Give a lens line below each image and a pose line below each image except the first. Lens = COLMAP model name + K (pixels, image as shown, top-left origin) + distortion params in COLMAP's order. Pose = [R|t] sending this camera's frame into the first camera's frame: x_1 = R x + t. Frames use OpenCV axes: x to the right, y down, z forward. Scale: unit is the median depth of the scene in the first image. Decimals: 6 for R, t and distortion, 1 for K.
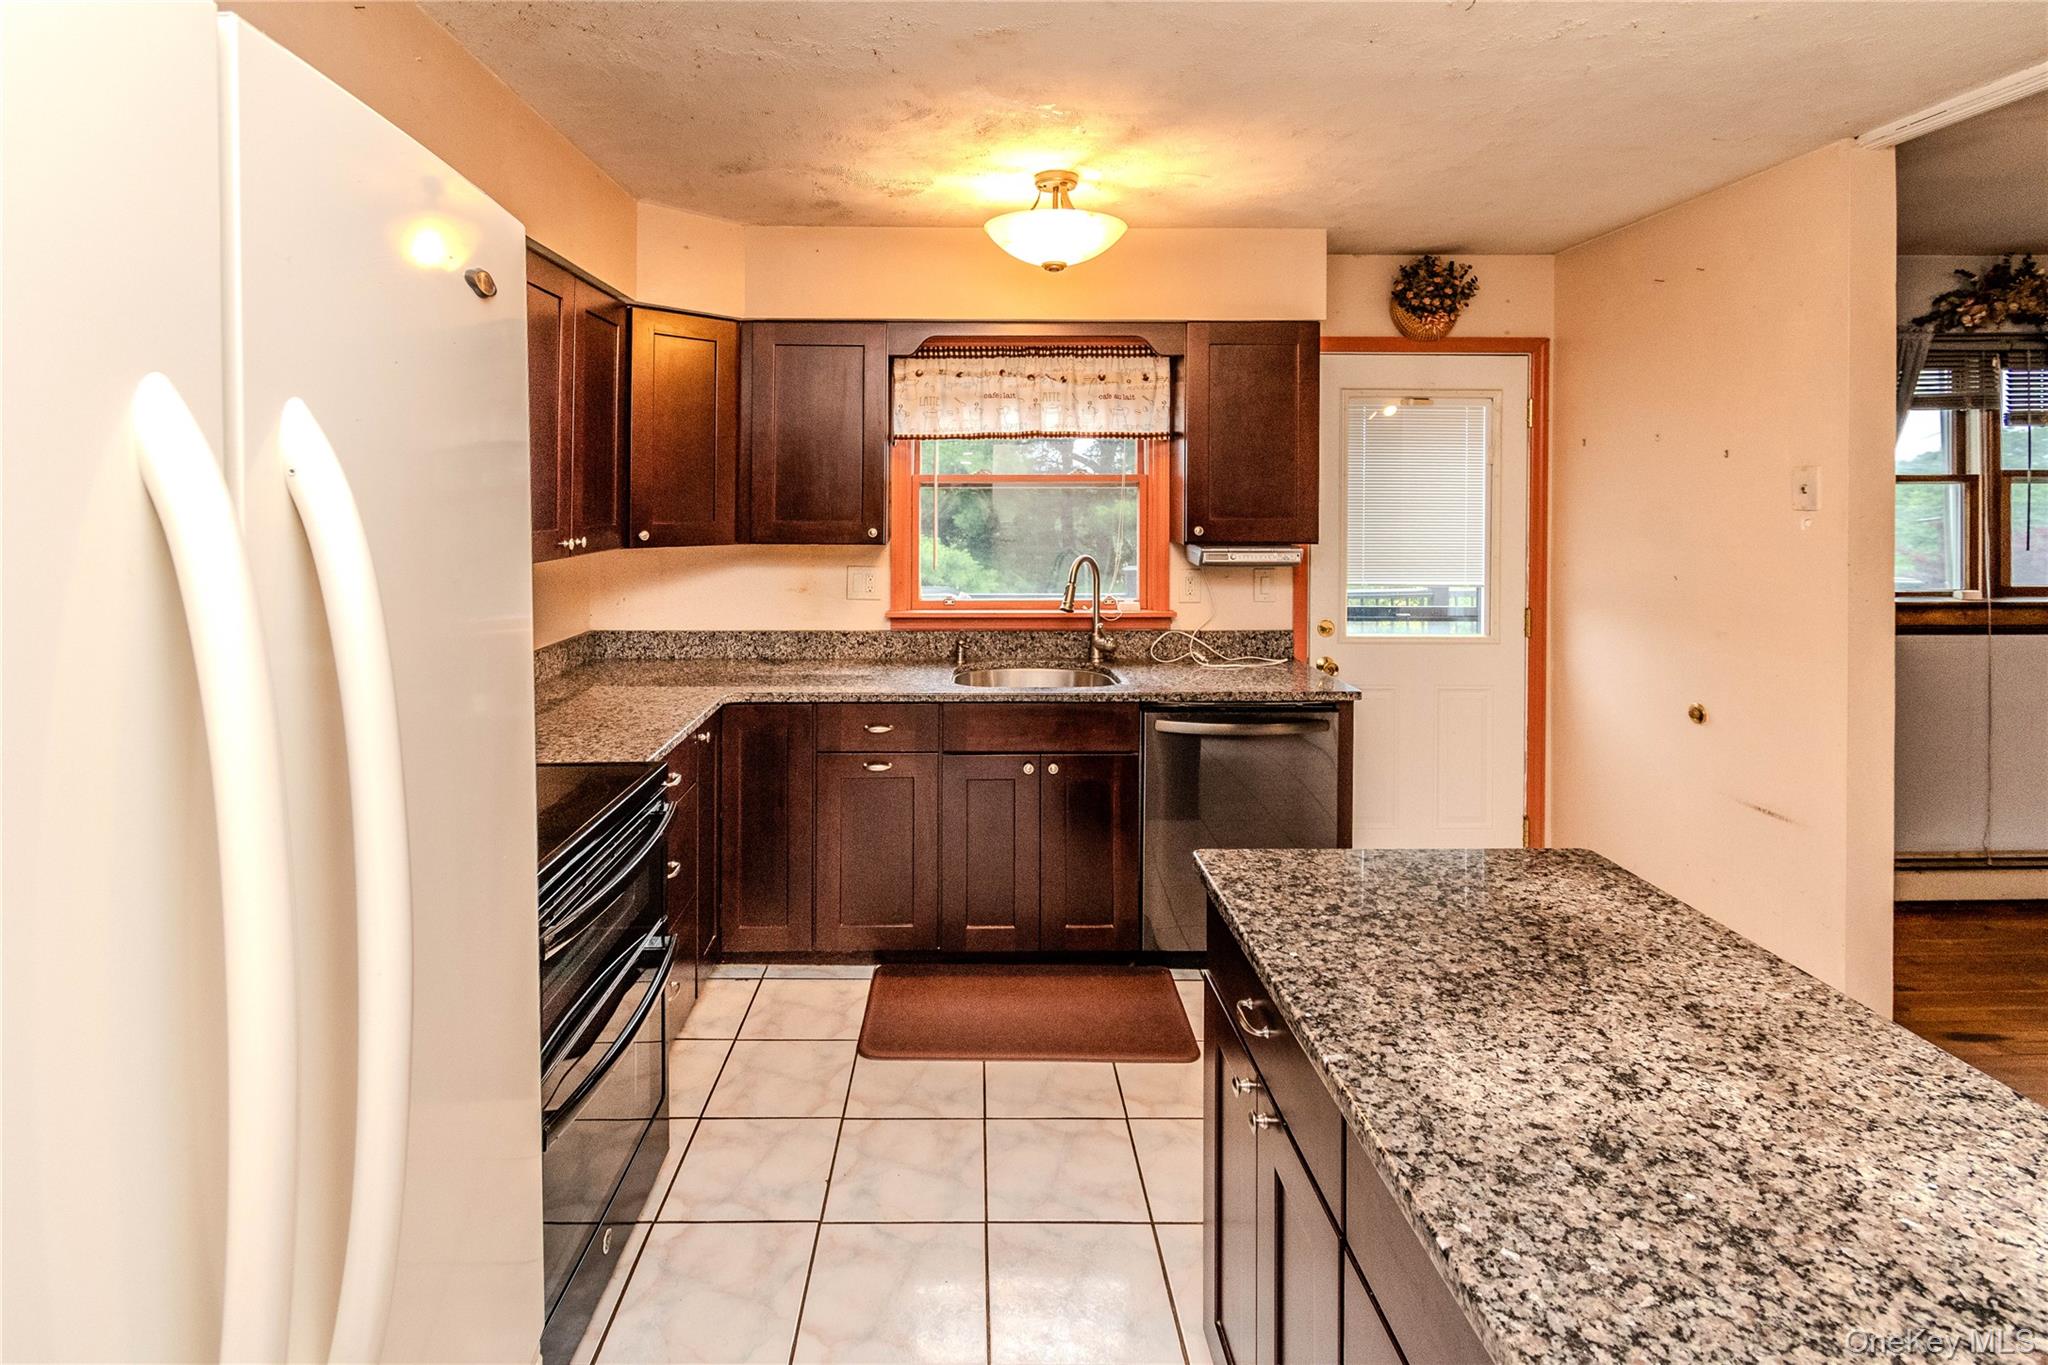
lens RADIAL K [[971.6, 0, 949.7], [0, 971.6, 486.0], [0, 0, 1]] dist [-0.009995, 0.000077]
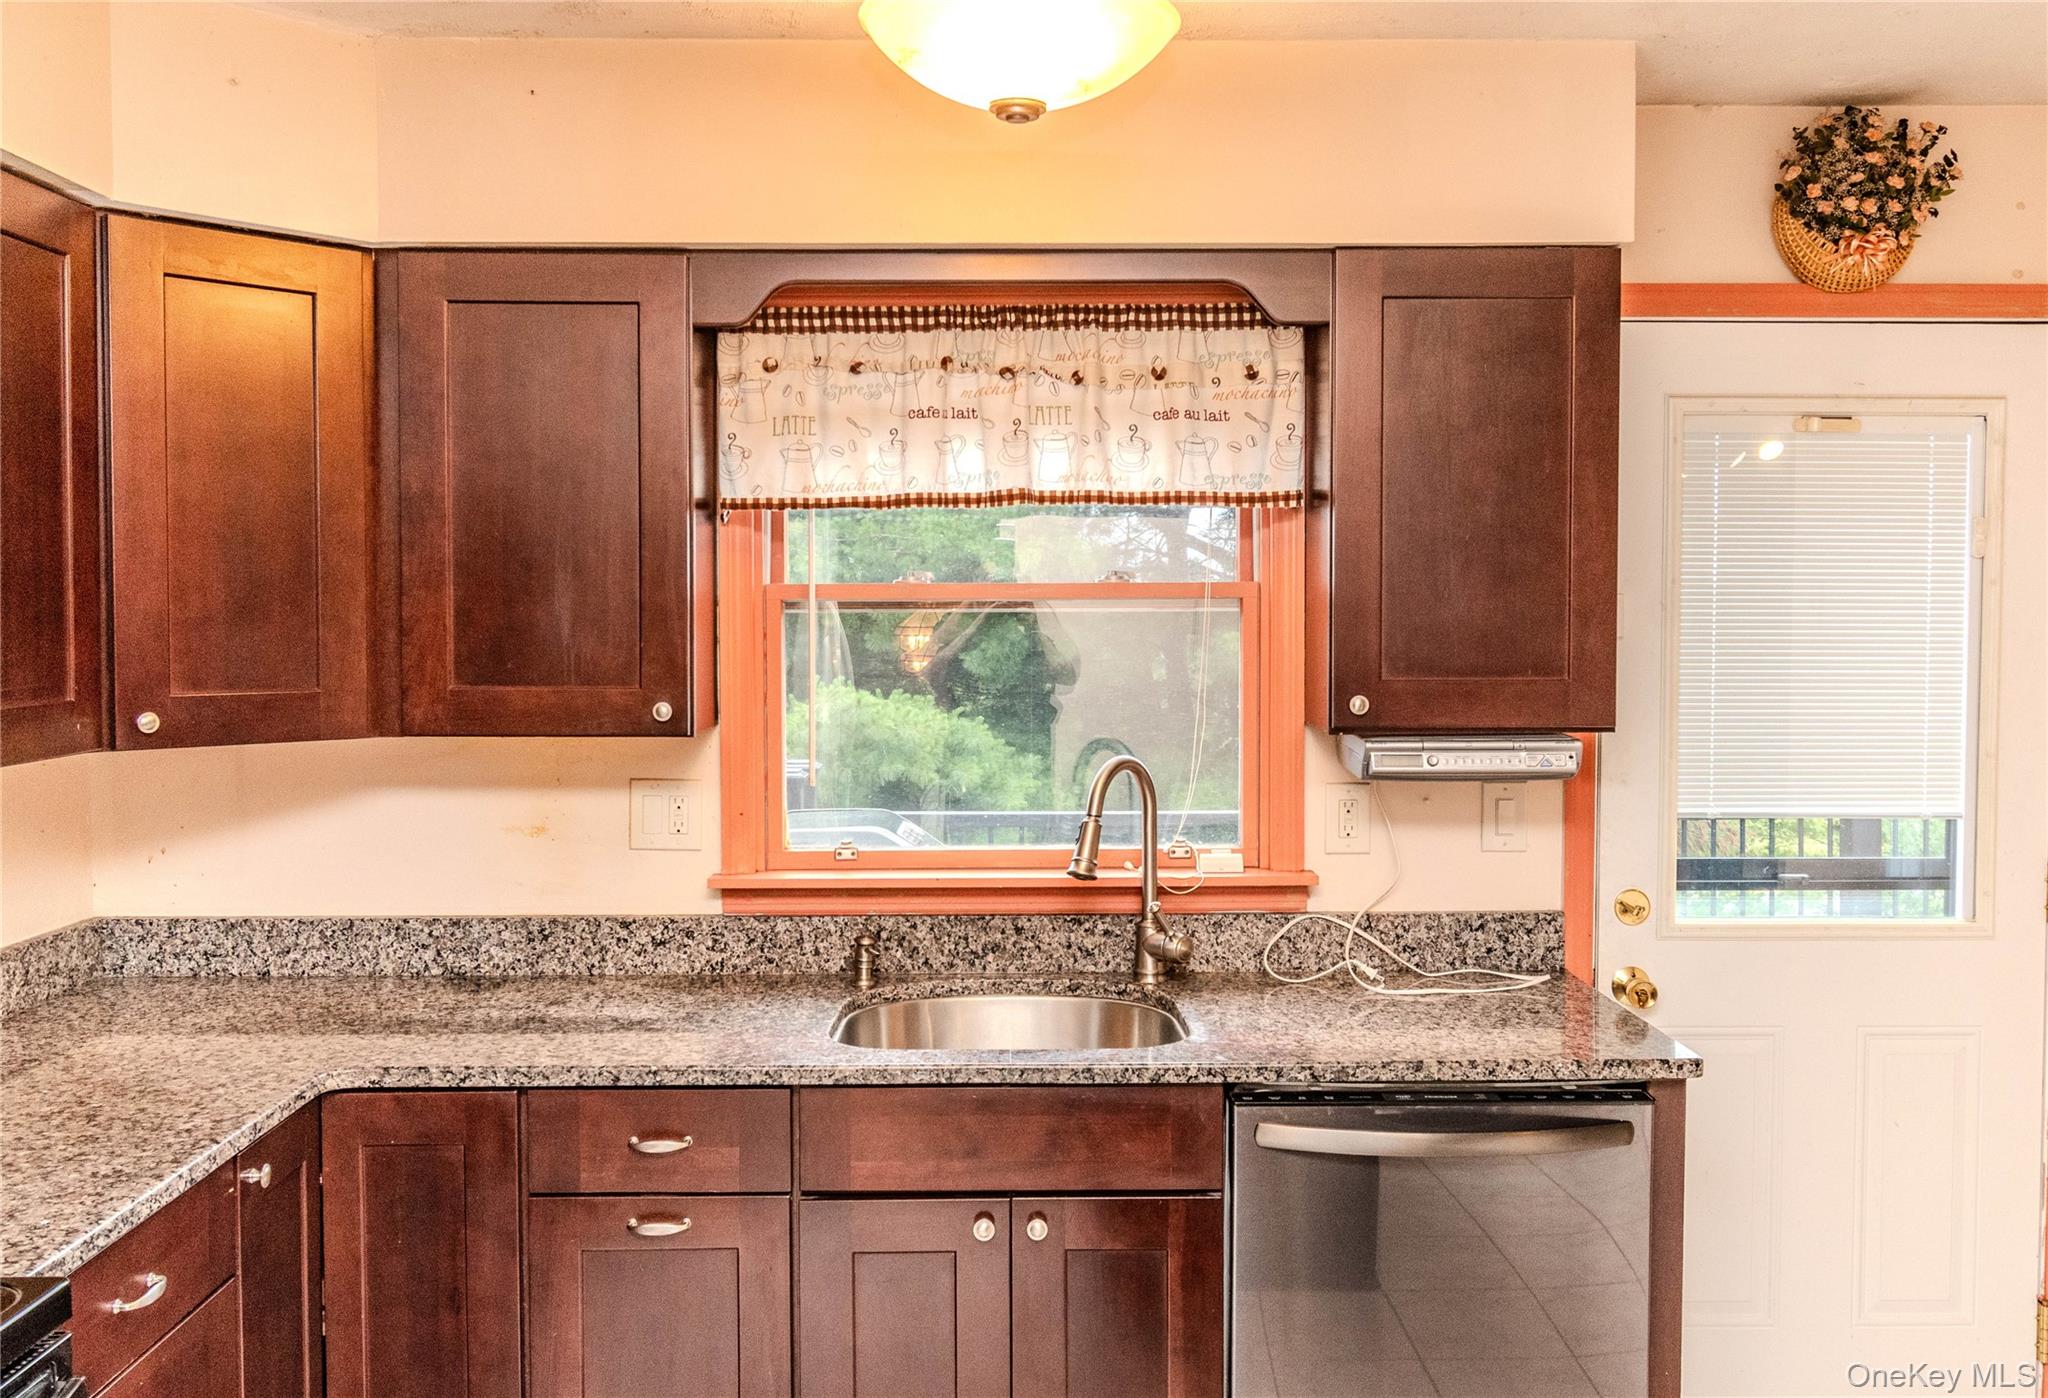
lens RADIAL K [[1768.9, 0, 1028.1], [0, 1768.9, 665.8], [0, 0, 1]] dist [-0.000678, 0.003369]
pose [[0.999598, -0.003414, 0.028137, 0.079014], [0.002258, 0.999156, 0.041003, -0.008193], [-0.028254, -0.040923, 0.998763, 0.174287]]
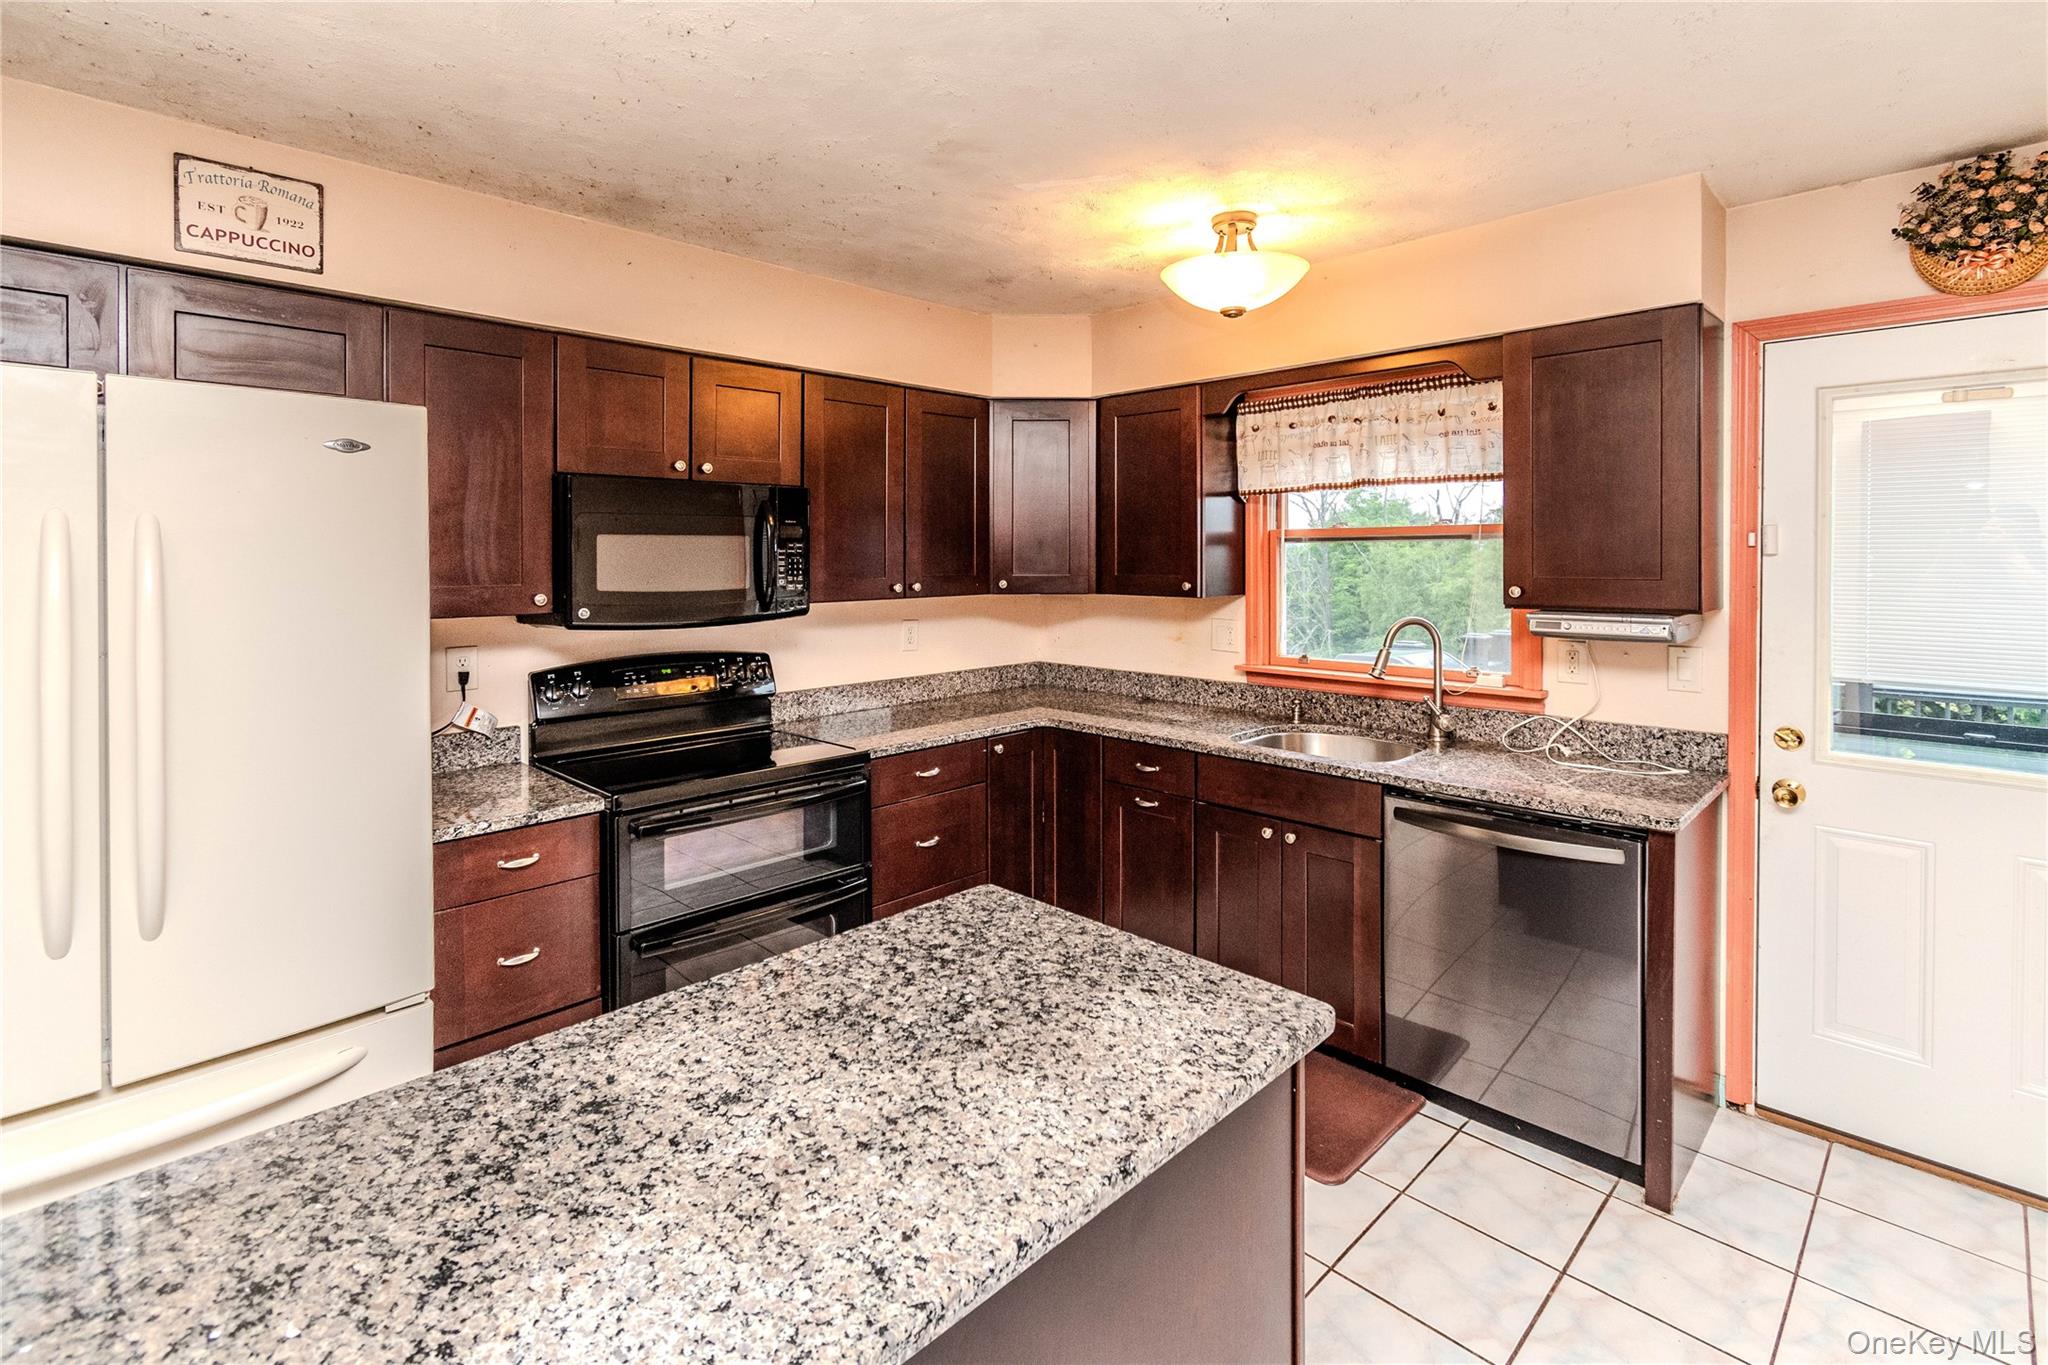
lens RADIAL K [[936.0, 0, 1023.6], [0, 936.0, 559.5], [0, 0, 1]] dist [-0.002680, -0.000039]
pose [[0.720022, 0.000456, -0.693951, 0.540752], [0.011557, 0.999853, 0.012648, 0.004653], [0.693855, -0.017127, 0.719911, 0.162793]]
